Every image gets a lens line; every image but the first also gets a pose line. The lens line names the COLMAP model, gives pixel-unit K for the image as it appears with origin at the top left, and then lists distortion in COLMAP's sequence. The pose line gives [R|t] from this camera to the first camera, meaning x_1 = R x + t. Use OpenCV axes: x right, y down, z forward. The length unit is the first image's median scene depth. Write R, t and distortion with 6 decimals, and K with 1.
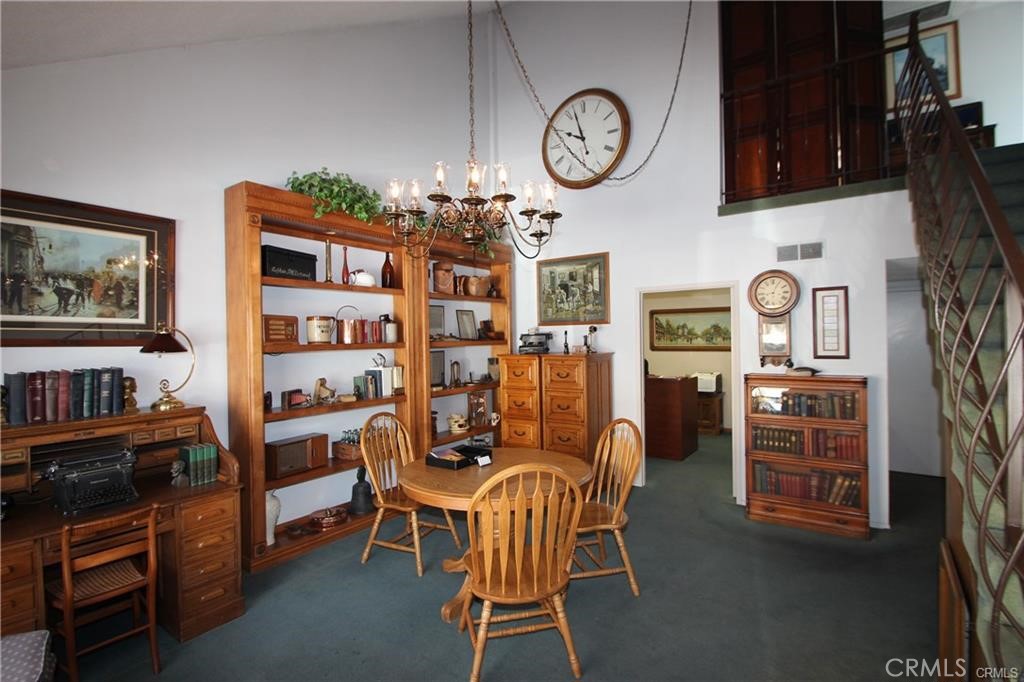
lens RADIAL K [[483.2, 0, 512.0], [0, 483.2, 341.0], [0, 0, 1]] dist [-0.006616, -0.001448]
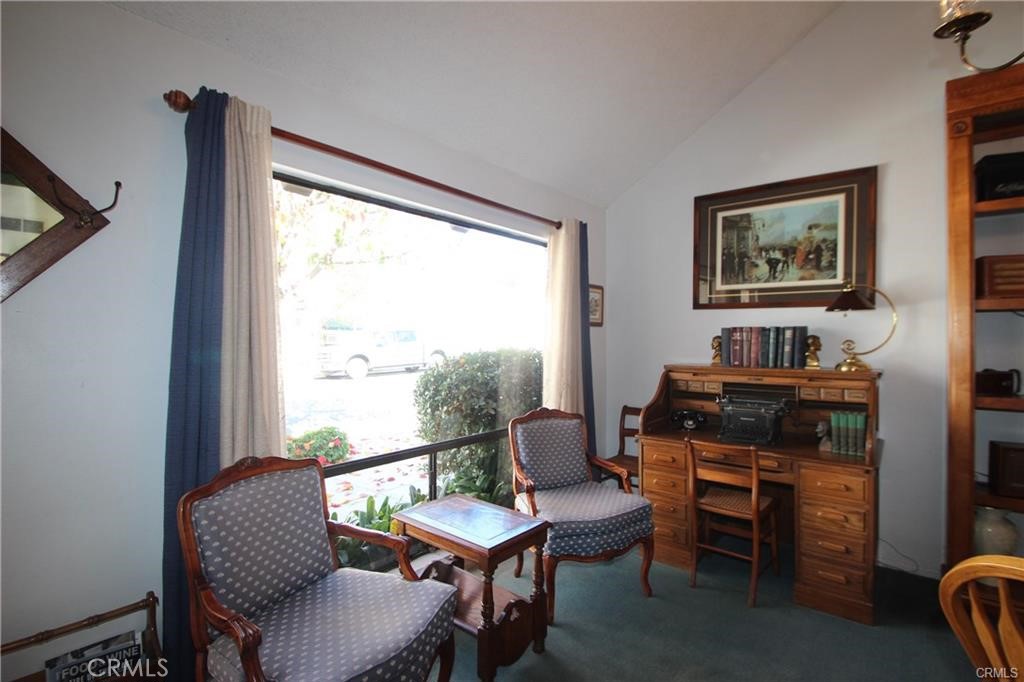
lens RADIAL K [[483.2, 0, 512.0], [0, 483.2, 341.0], [0, 0, 1]] dist [-0.006616, -0.001448]
pose [[-0.086227, 0.024073, -0.995985, 0.295649], [0.002095, 0.999710, 0.023981, 0.060803], [0.996273, -0.000019, -0.086252, 0.439632]]
